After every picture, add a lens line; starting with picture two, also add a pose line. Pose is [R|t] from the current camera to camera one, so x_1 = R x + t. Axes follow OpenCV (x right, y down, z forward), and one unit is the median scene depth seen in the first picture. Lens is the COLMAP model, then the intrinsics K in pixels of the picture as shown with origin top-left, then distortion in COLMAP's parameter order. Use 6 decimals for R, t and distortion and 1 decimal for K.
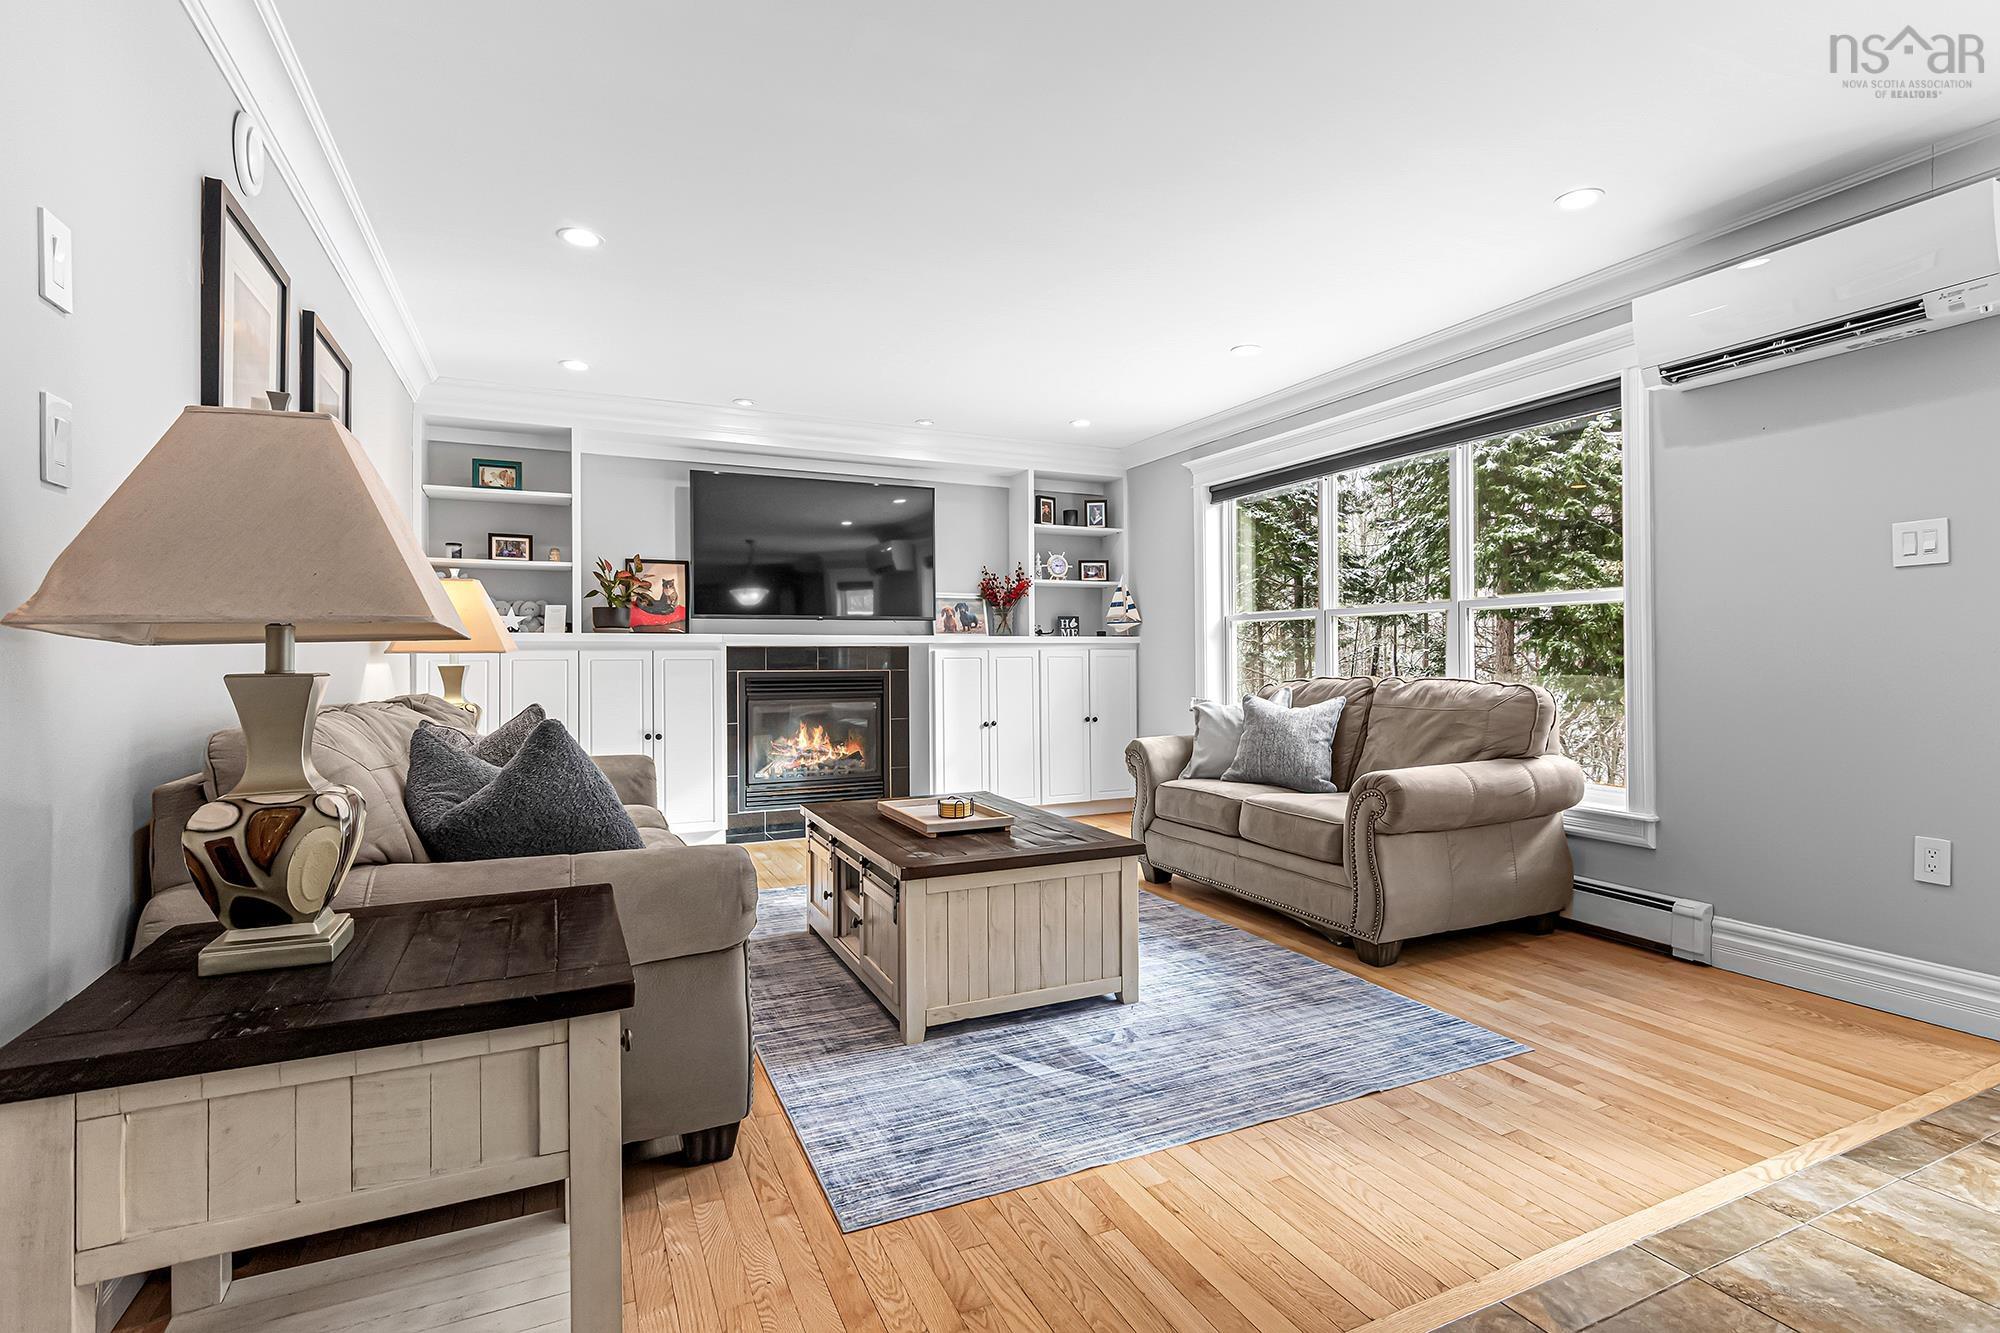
lens RADIAL K [[988.1, 0, 1038.2], [0, 988.1, 646.9], [0, 0, 1]] dist [-0.004210, 0.001629]
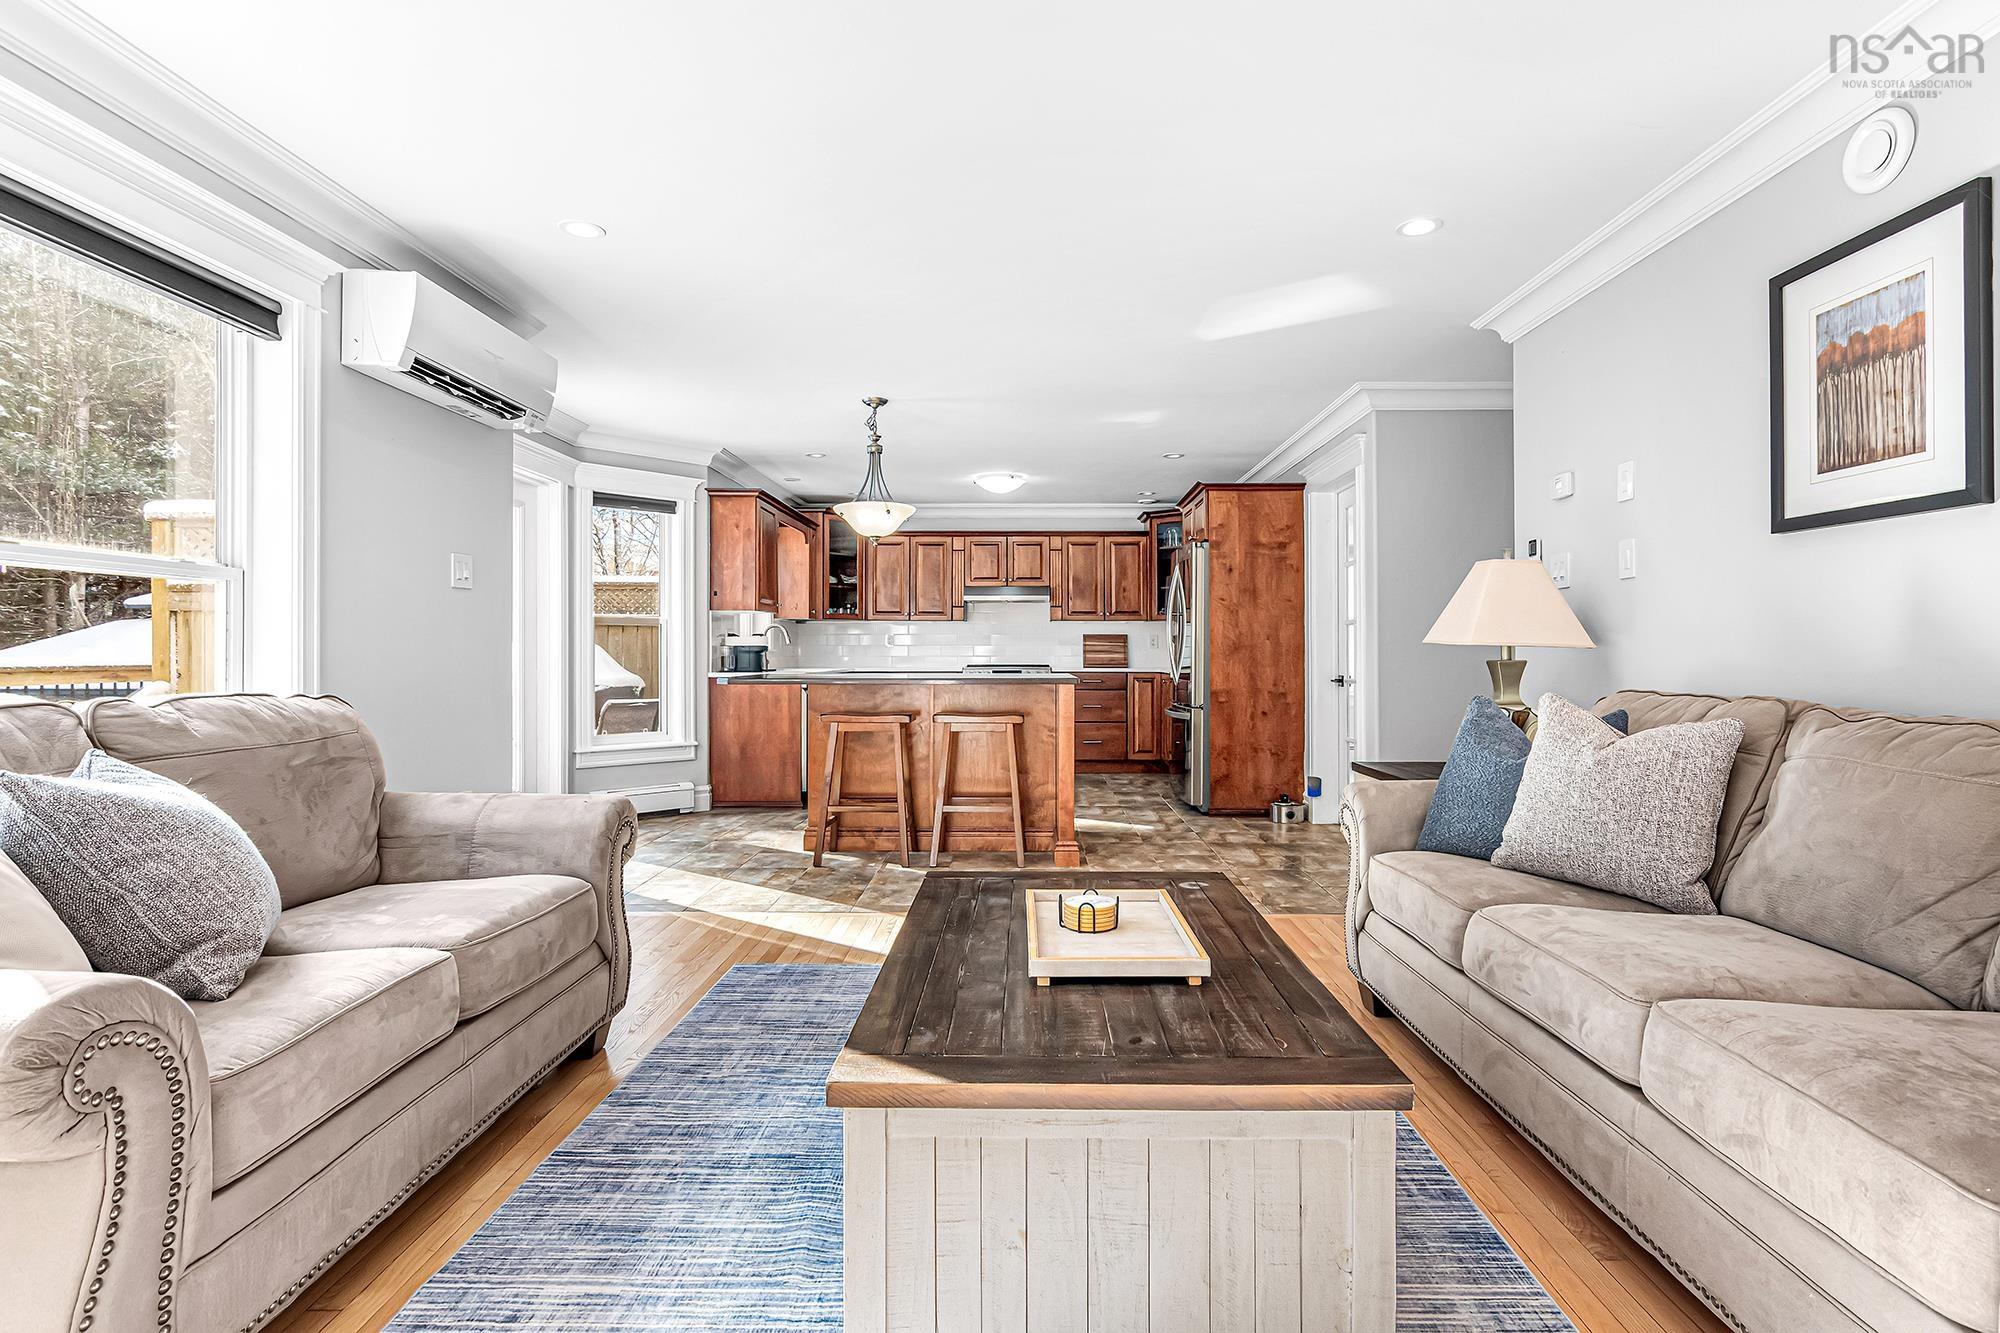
lens RADIAL K [[988.1, 0, 1027.7], [0, 988.1, 663.7], [0, 0, 1]] dist [-0.004210, 0.001629]
pose [[-0.903920, -0.001062, 0.427700, -0.223077], [-0.001700, 0.999998, -0.001109, 0.011431], [-0.427698, -0.001730, -0.903920, 1.145125]]
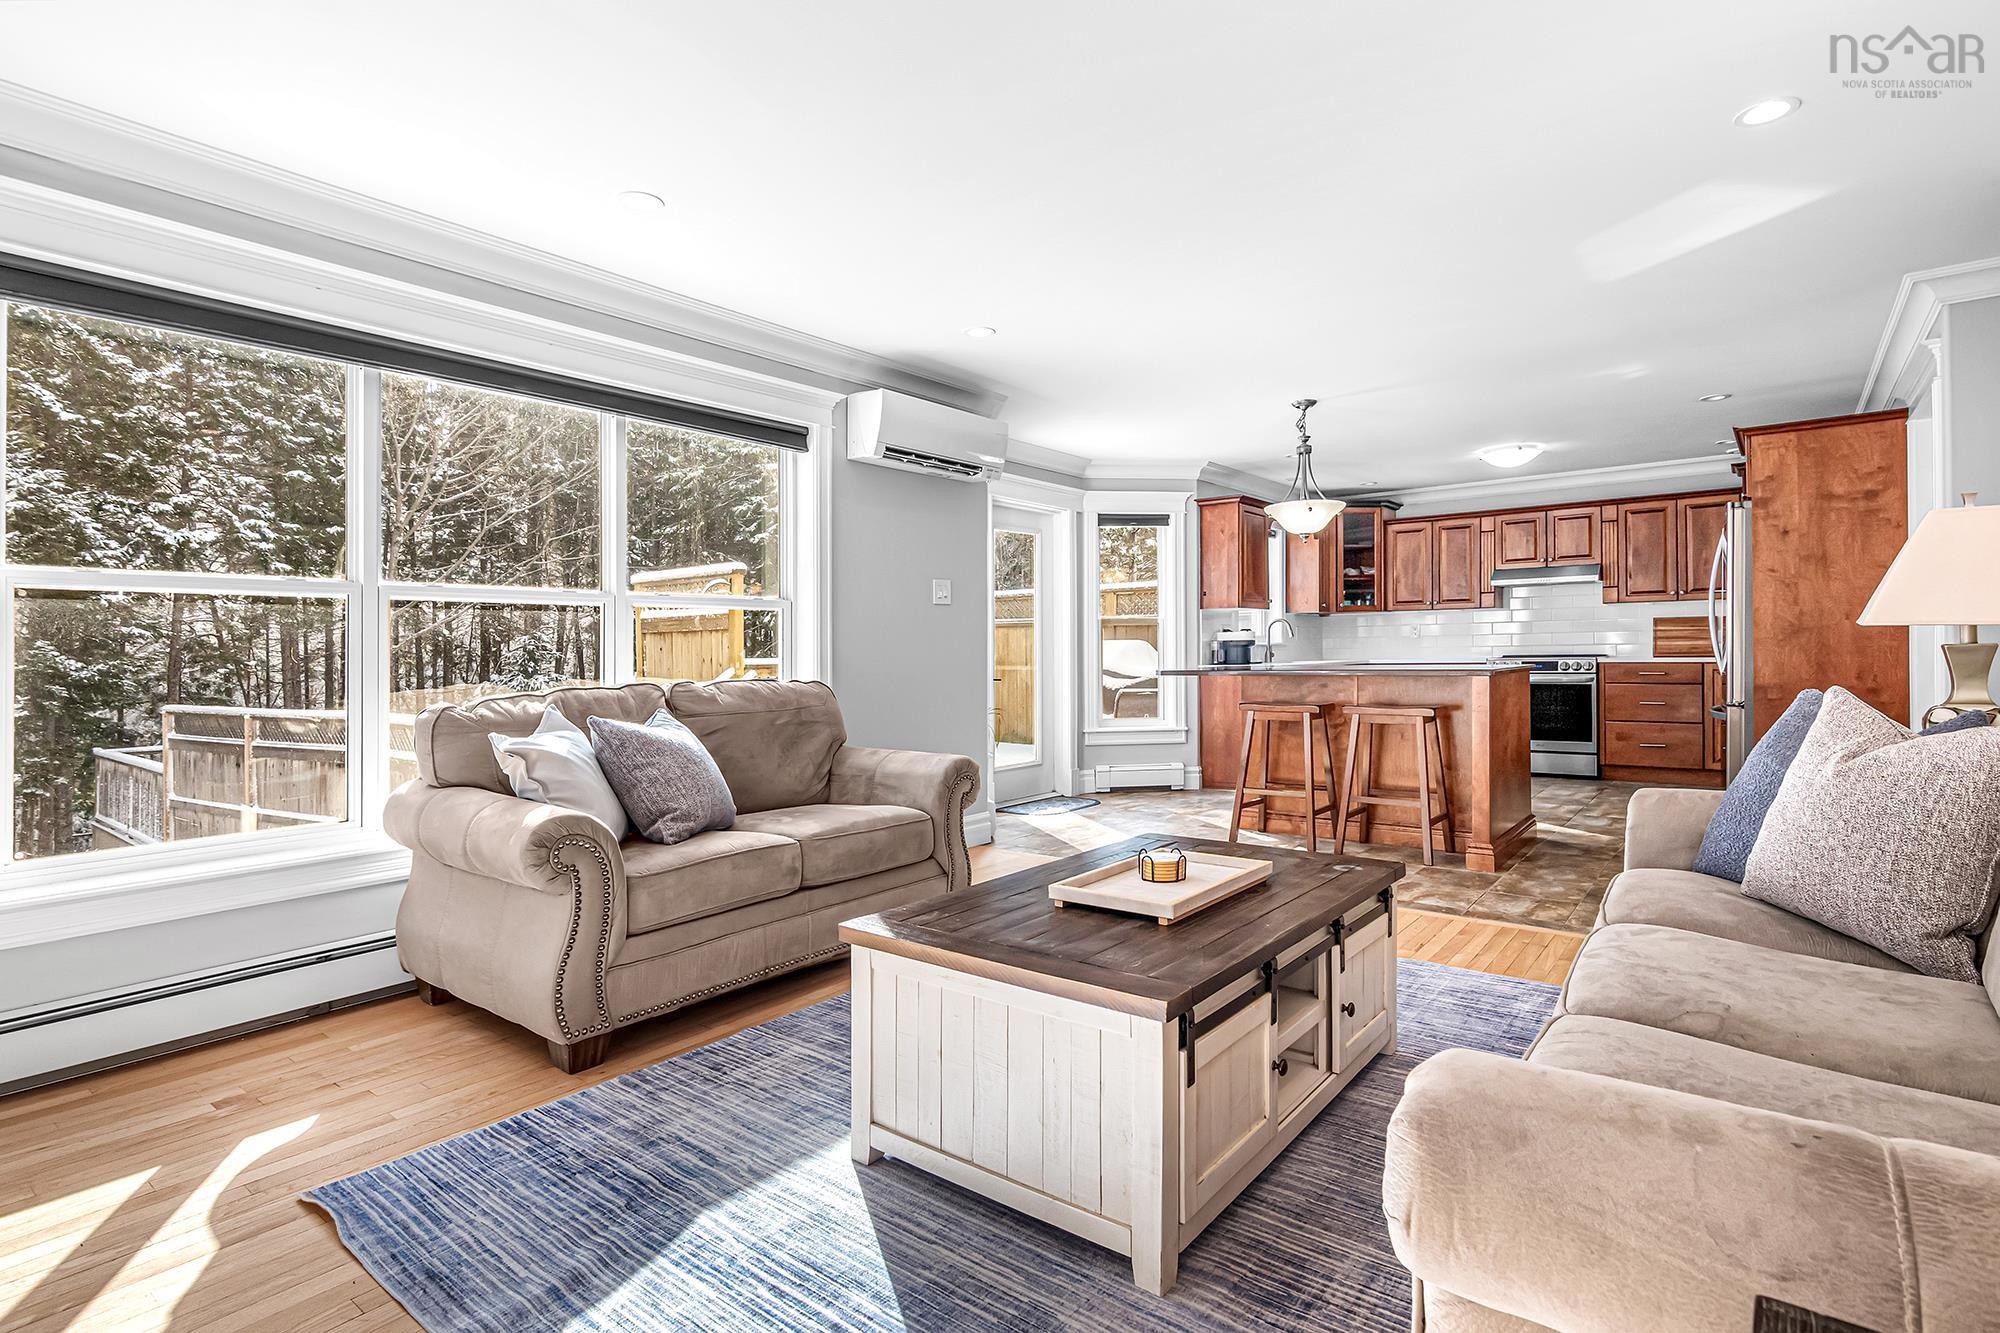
lens RADIAL K [[988.1, 0, 1001.7], [0, 988.1, 669.2], [0, 0, 1]] dist [-0.004210, 0.001629]
pose [[-0.444546, -0.004938, 0.895743, -0.485044], [0.008533, 0.999916, 0.009747, 0.011775], [-0.895716, 0.011976, -0.444466, 1.043448]]
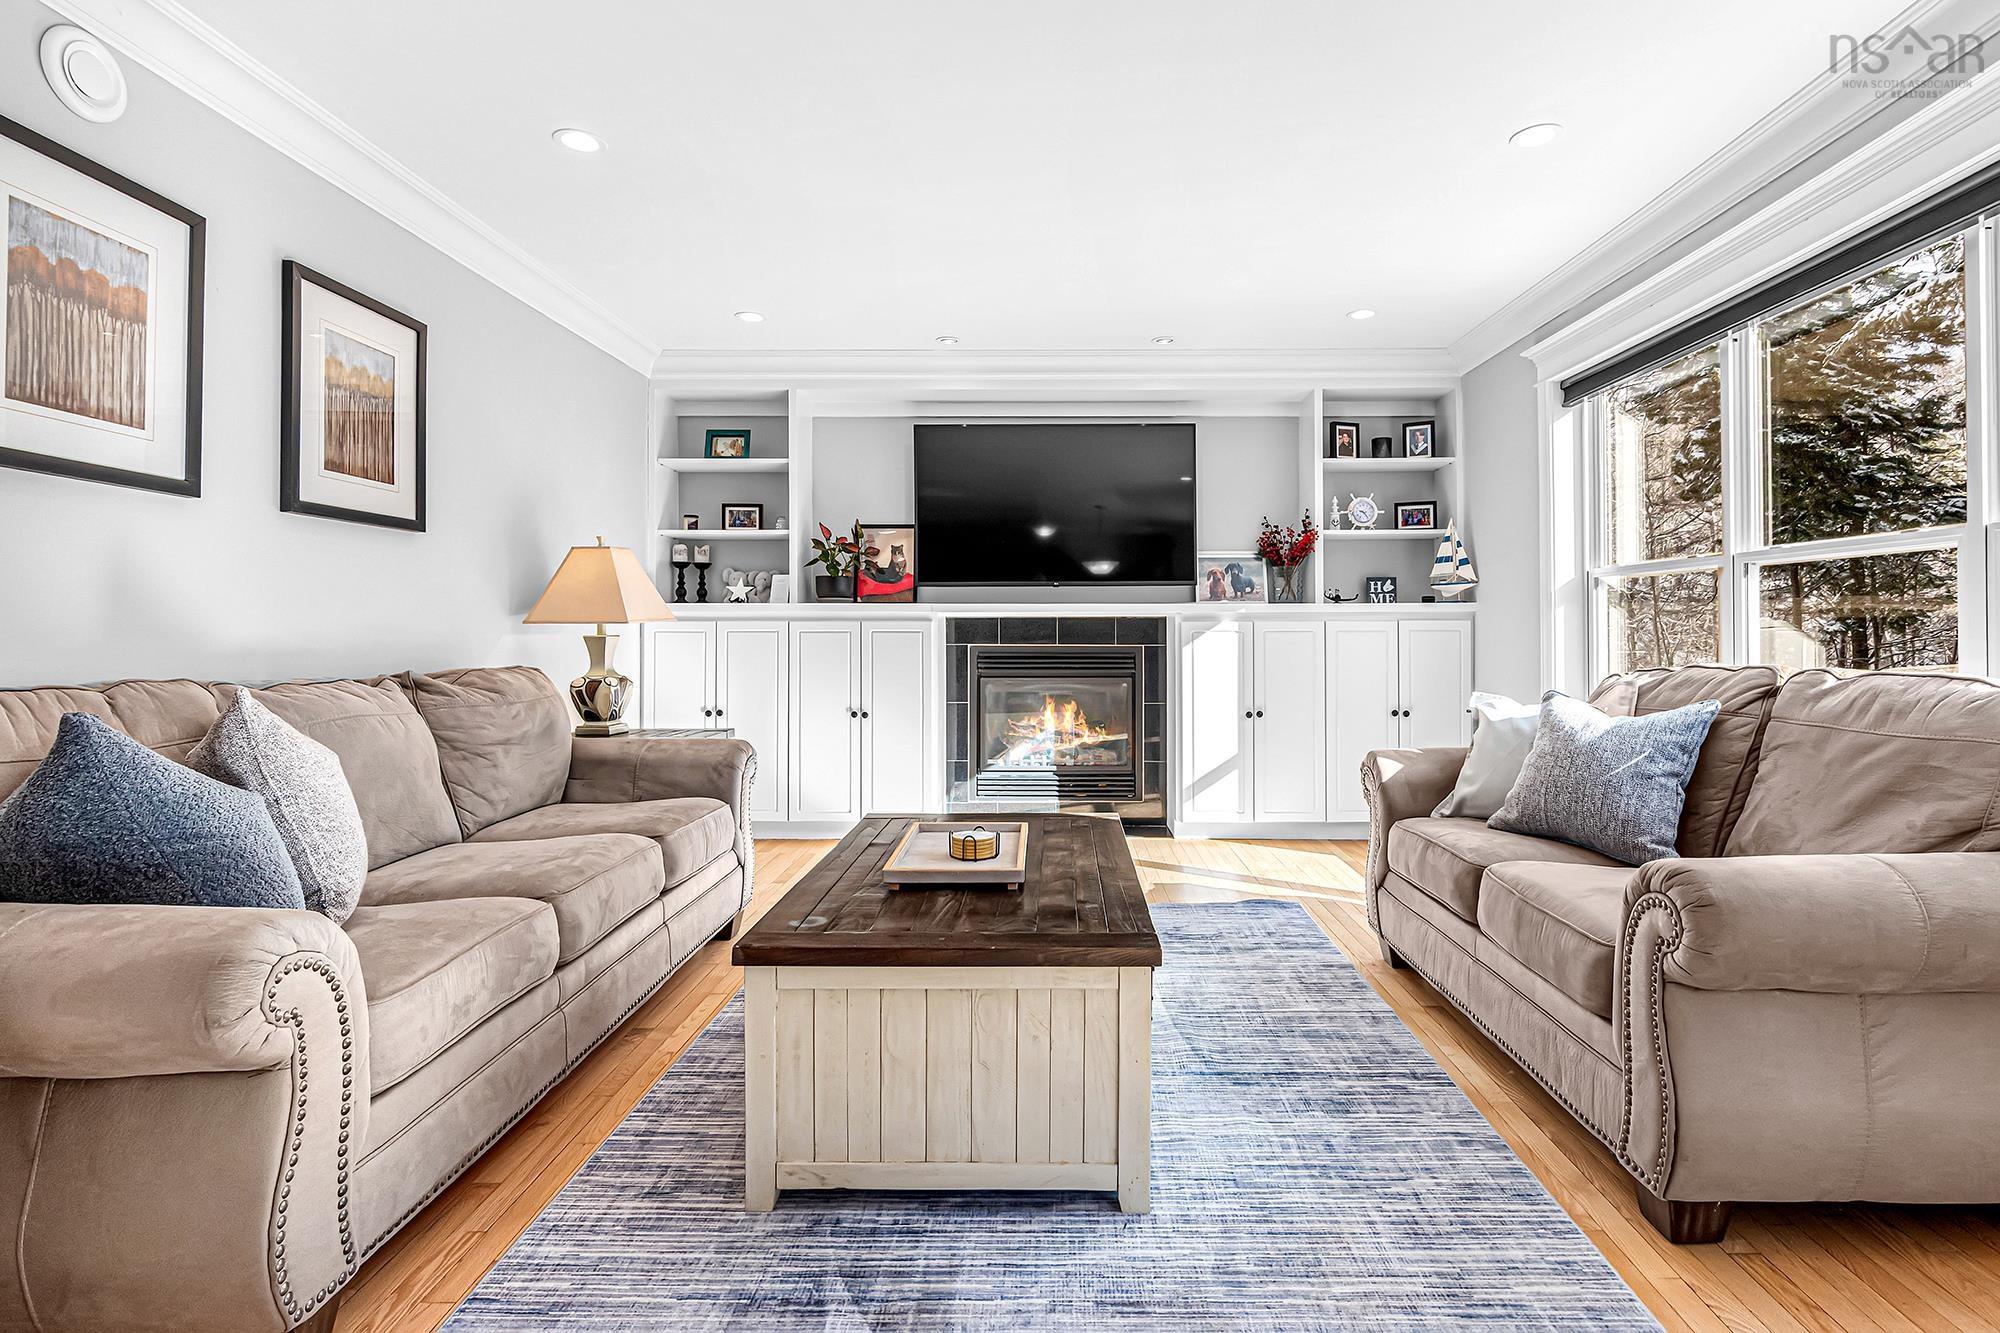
lens RADIAL K [[988.1, 0, 1036.8], [0, 988.1, 628.3], [0, 0, 1]] dist [-0.004210, 0.001629]
pose [[0.895049, 0.002796, -0.445959, 0.200297], [0.001342, 0.999959, 0.008962, 0.002109], [0.445966, -0.008620, 0.895008, 0.291900]]
